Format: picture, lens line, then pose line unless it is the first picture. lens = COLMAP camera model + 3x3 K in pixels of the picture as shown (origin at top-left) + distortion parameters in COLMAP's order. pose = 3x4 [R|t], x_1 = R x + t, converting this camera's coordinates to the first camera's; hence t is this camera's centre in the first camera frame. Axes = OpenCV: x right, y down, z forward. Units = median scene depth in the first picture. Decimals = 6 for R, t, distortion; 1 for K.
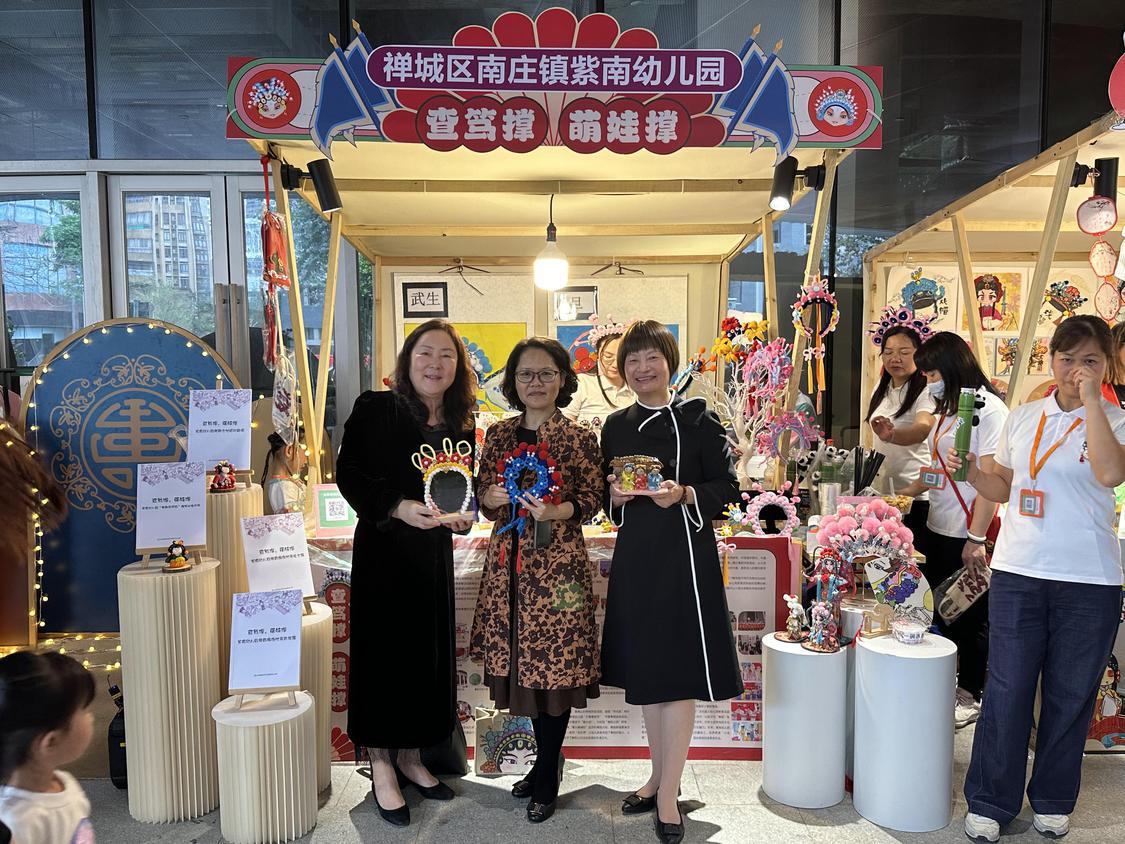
lens RADIAL K [[952.8, 0, 566.2], [0, 952.8, 429.4], [0, 0, 1]] dist [0.089427, -0.159953]
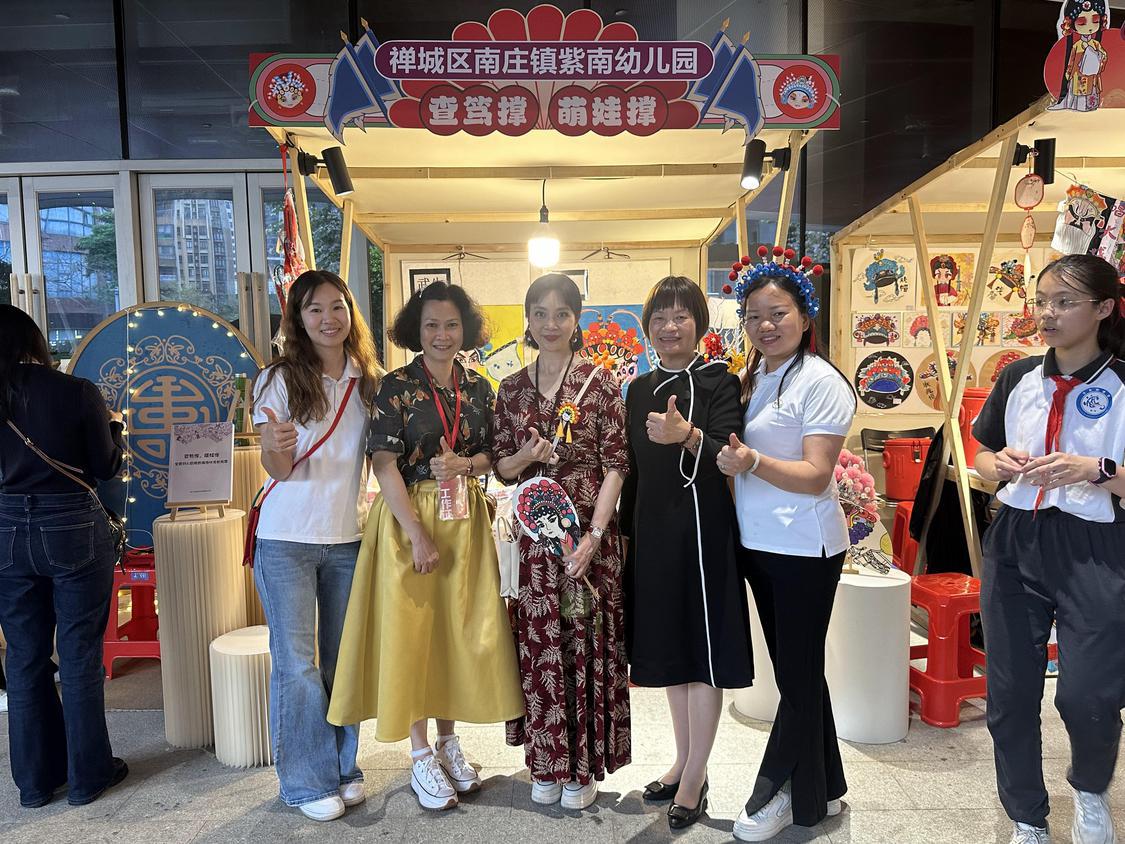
lens RADIAL K [[888.3, 0, 566.8], [0, 888.3, 422.5], [0, 0, 1]] dist [0.068013, -0.125173]
pose [[0.999919, -0.012308, 0.003304, 0.005281], [0.012307, 0.999924, 0.000388, 0.042145], [-0.003309, -0.000347, 0.999994, -0.030638]]
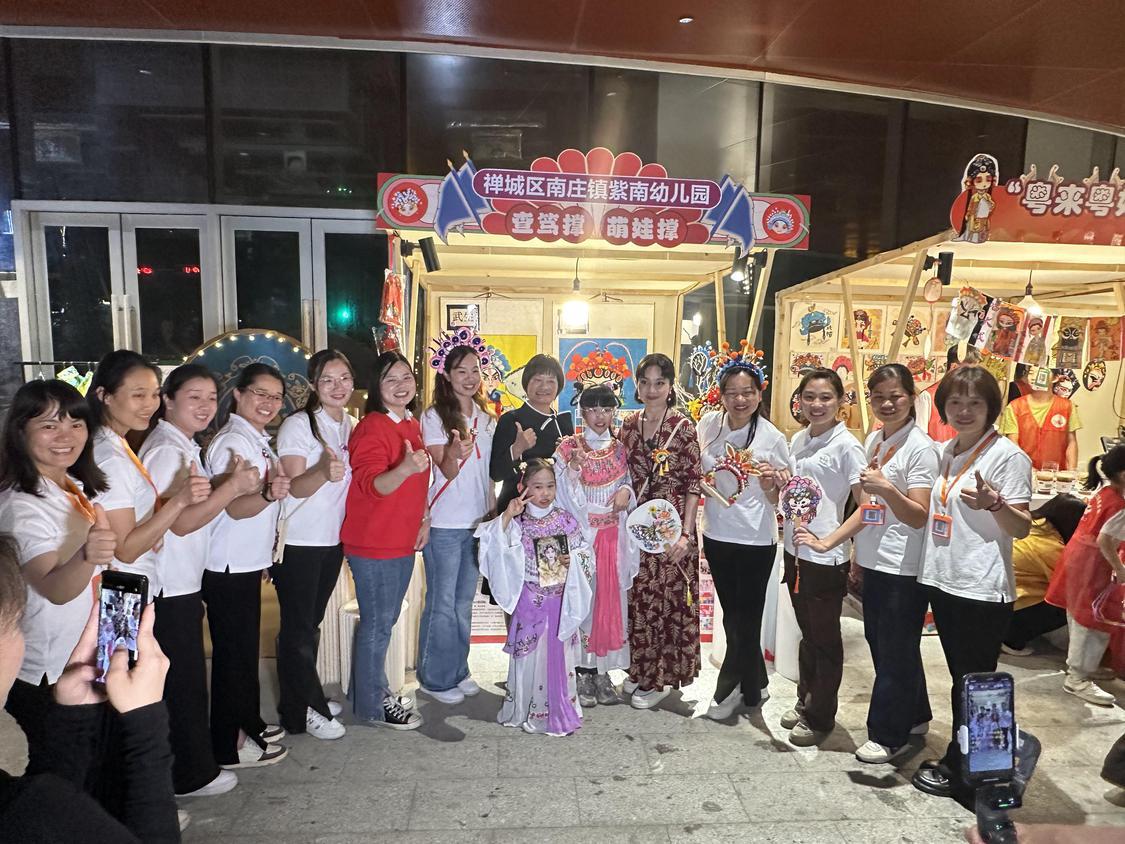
lens RADIAL K [[778.3, 0, 560.4], [0, 778.3, 425.4], [0, 0, 1]] dist [0.034282, -0.121886]
pose [[0.997253, 0.012787, 0.072960, -0.154436], [-0.016073, 0.998874, 0.044638, -0.058043], [-0.072307, -0.045688, 0.996335, -0.227219]]
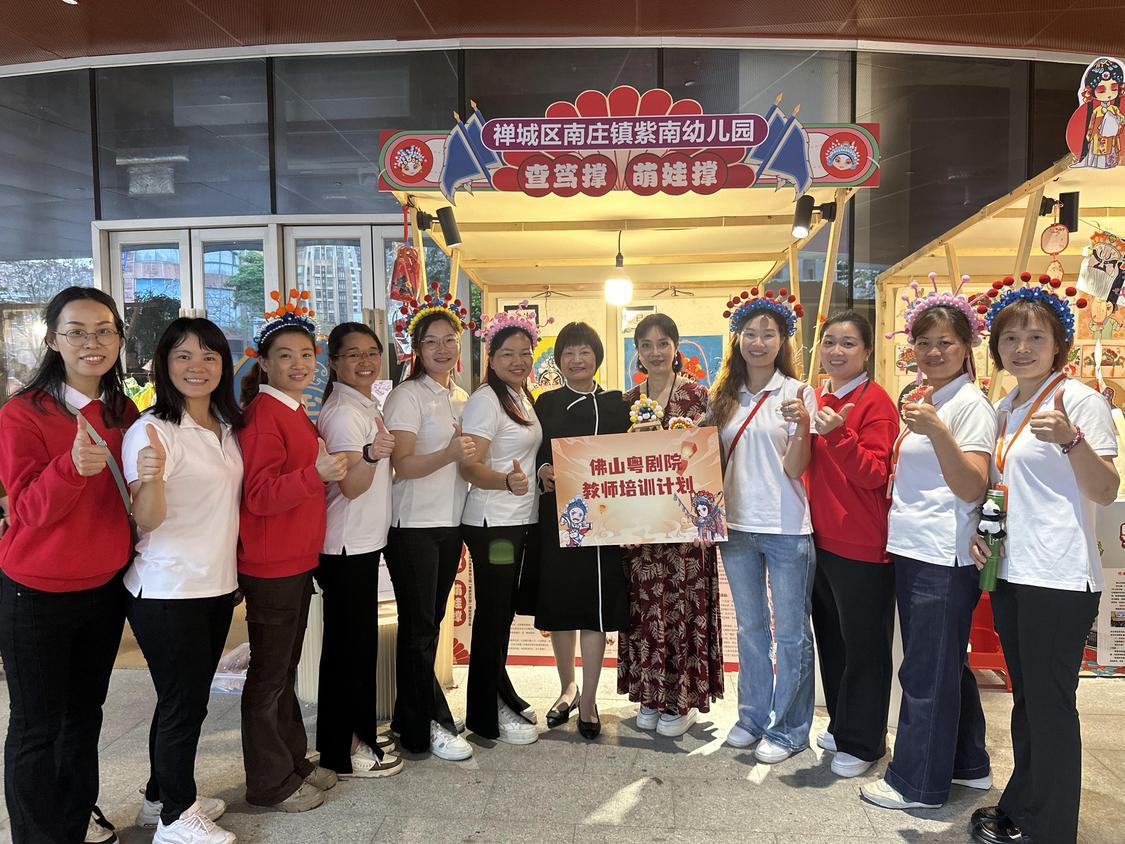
lens RADIAL K [[785.1, 0, 565.1], [0, 785.1, 419.2], [0, 0, 1]] dist [0.070212, -0.107265]
pose [[0.996204, 0.002441, -0.087017, 0.005306], [-0.004466, 0.999723, -0.023088, 0.041776], [0.086937, 0.023389, 0.995939, -0.072883]]
